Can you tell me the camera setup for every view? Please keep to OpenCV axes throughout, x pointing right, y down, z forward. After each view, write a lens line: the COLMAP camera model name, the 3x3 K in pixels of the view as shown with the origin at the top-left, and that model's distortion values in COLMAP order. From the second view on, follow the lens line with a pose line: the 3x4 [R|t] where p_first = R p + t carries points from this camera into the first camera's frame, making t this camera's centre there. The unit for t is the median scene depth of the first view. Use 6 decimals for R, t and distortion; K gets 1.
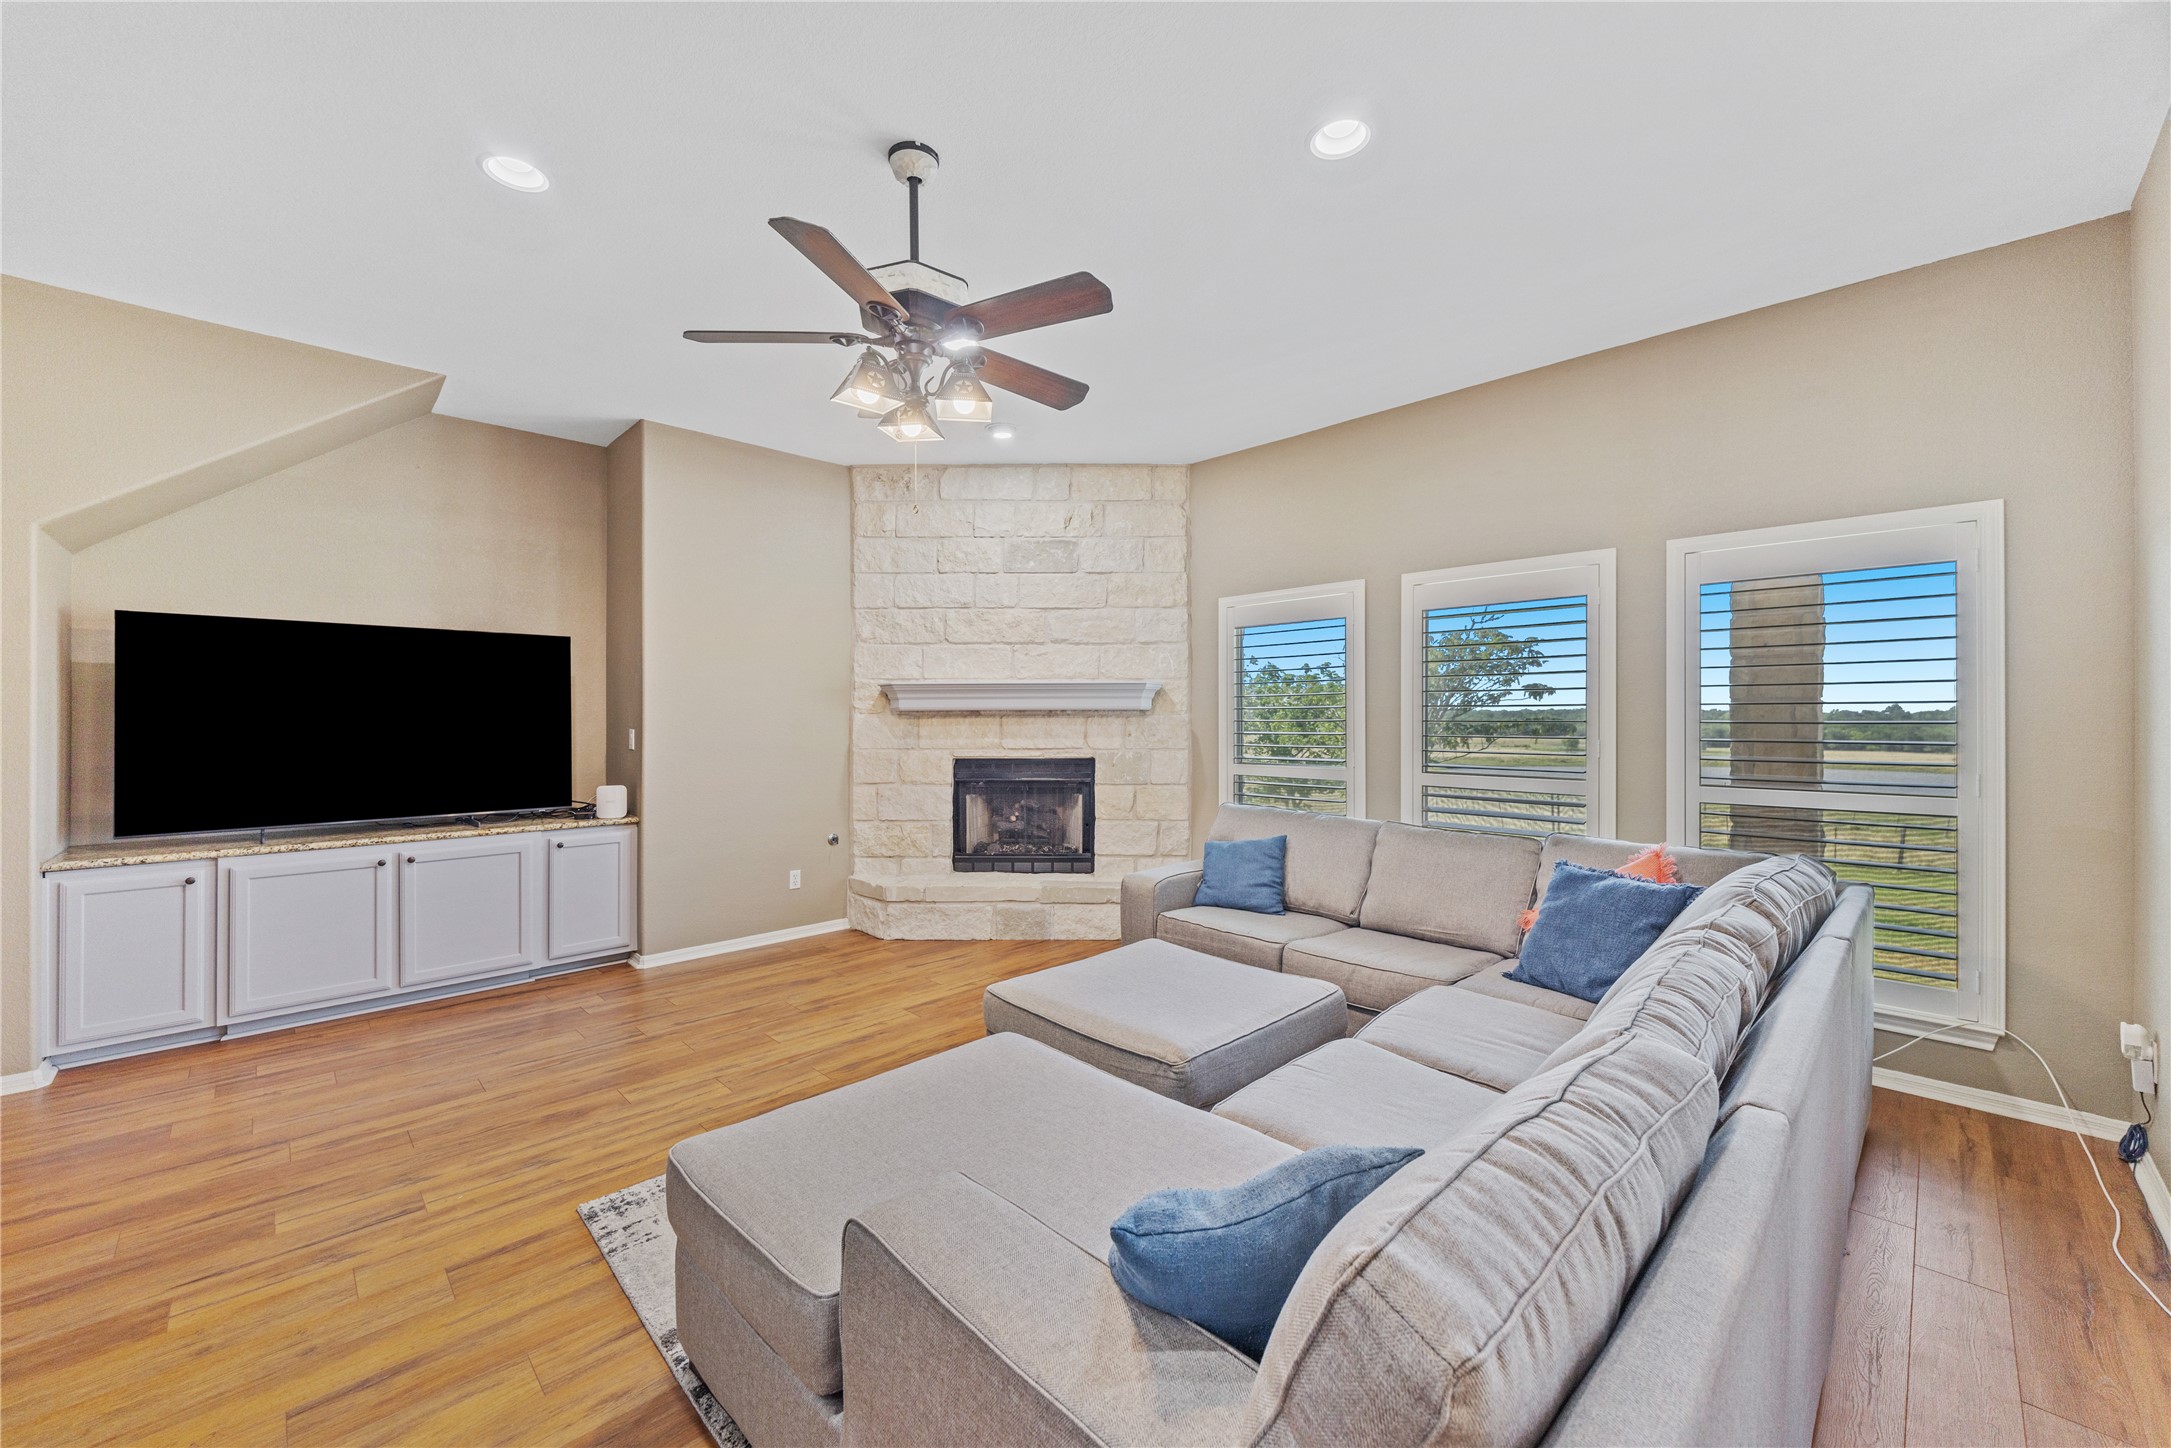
lens RADIAL K [[847.5, 0, 1093.3], [0, 847.5, 715.1], [0, 0, 1]] dist [0.011994, -0.000638]
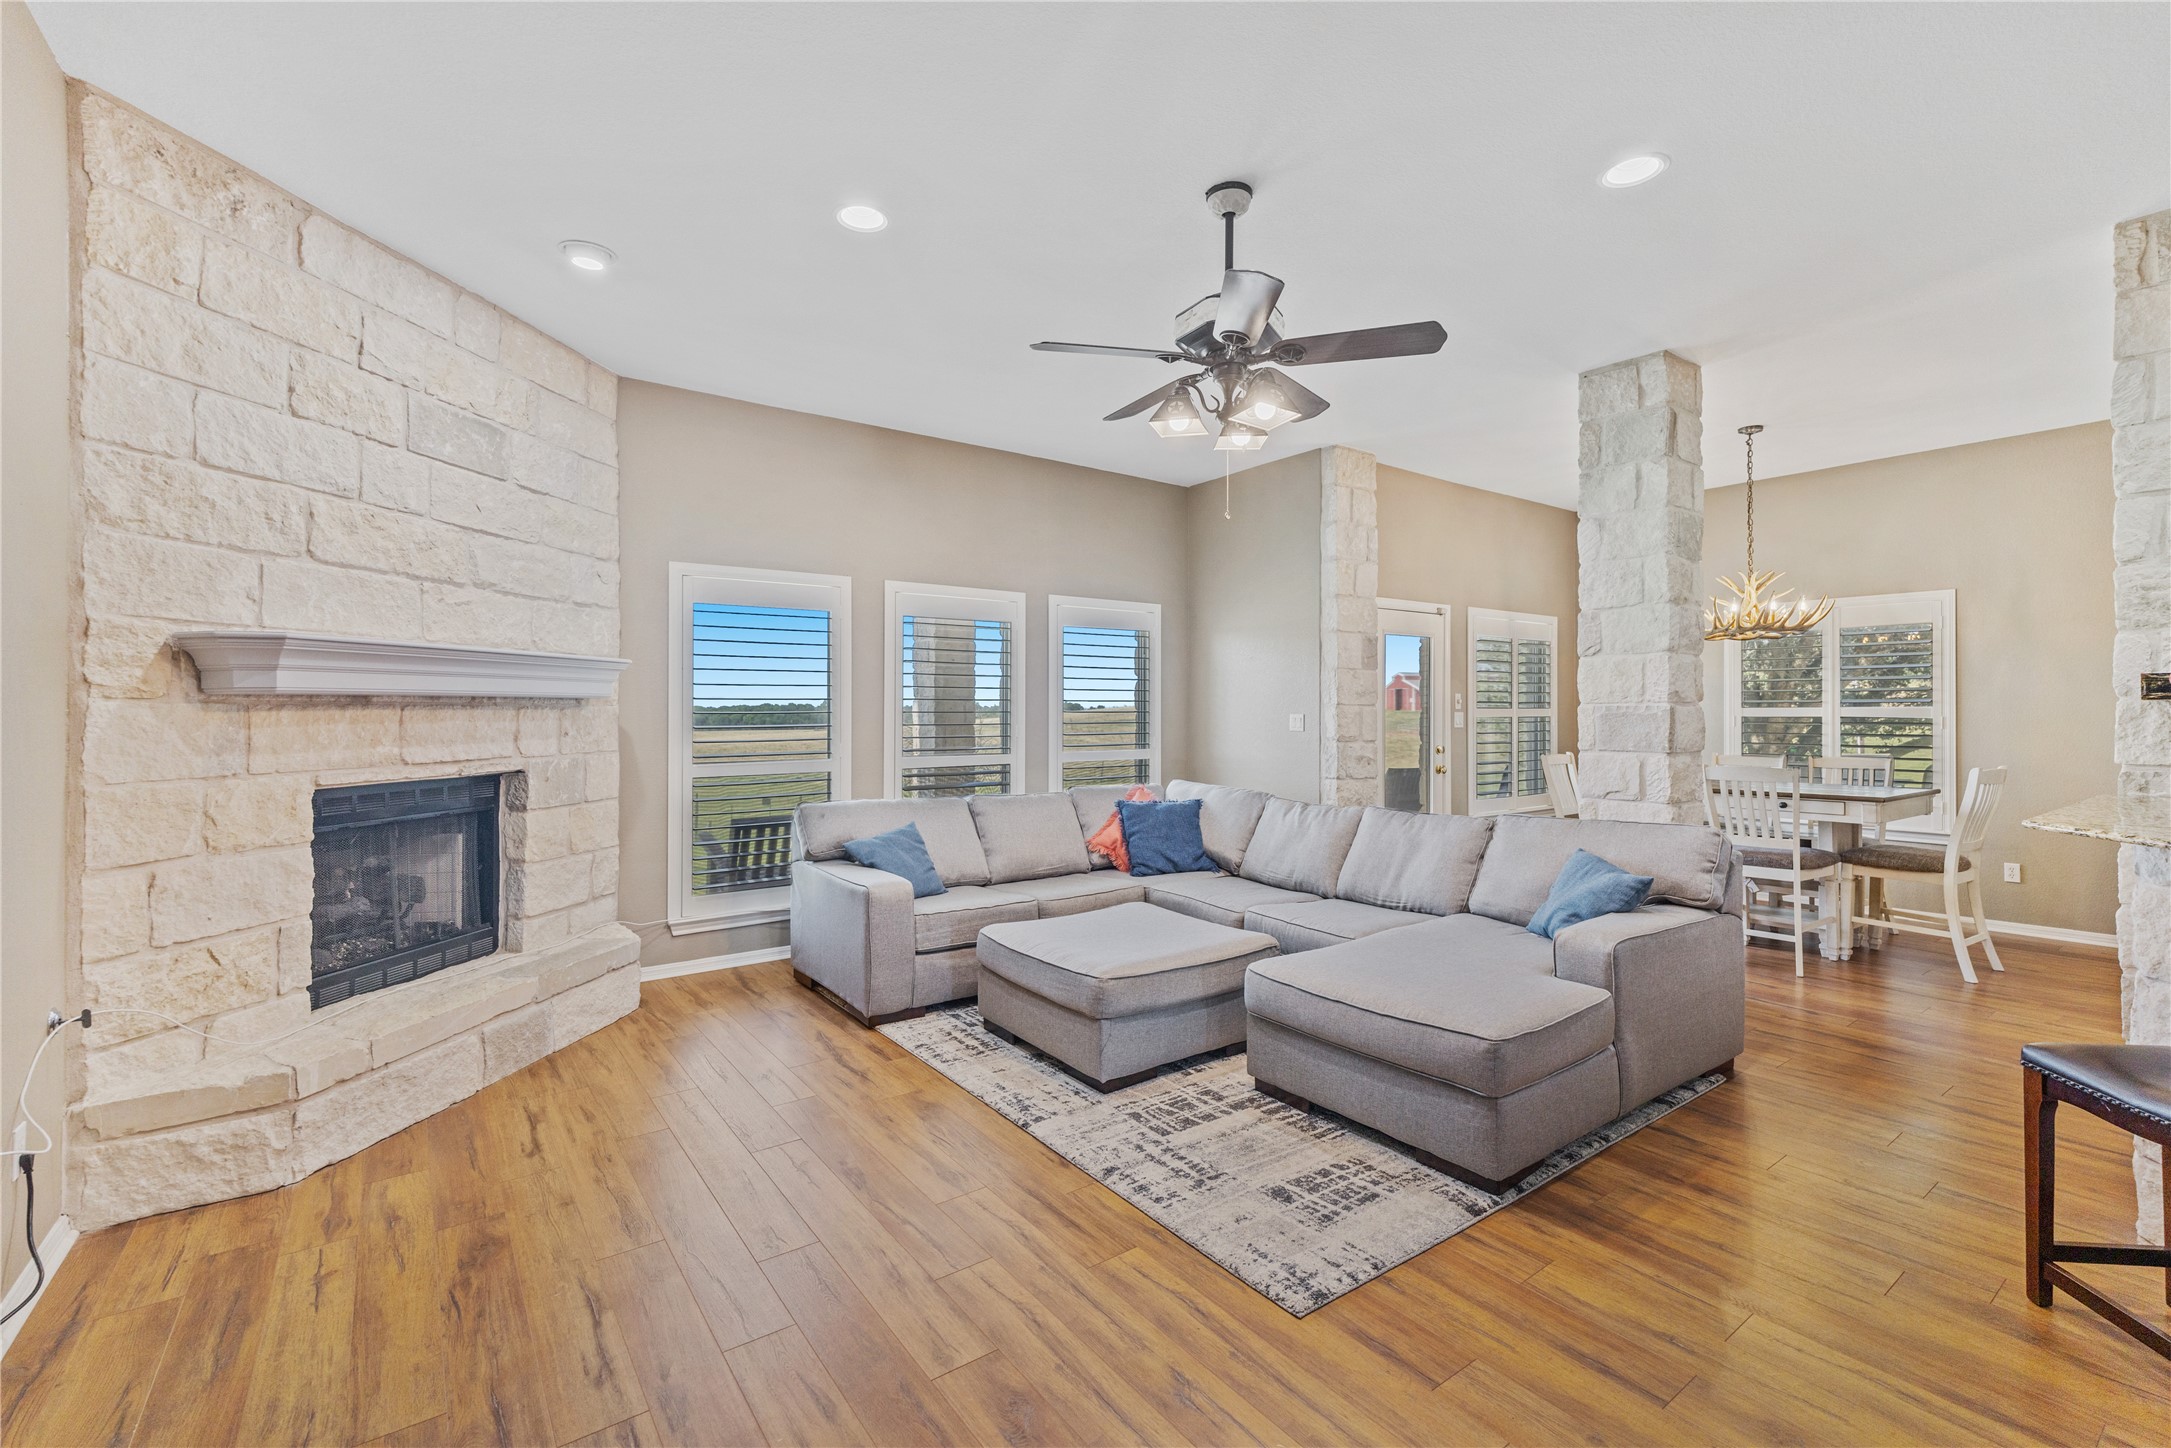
lens RADIAL K [[910.4, 0, 1097.3], [0, 910.4, 713.1], [0, 0, 1]] dist [0.011832, -0.001222]
pose [[0.146640, -0.002349, 0.989187, -0.641861], [-0.000132, 0.999997, 0.002395, 0.004231], [-0.989190, -0.000482, 0.146640, 0.461098]]
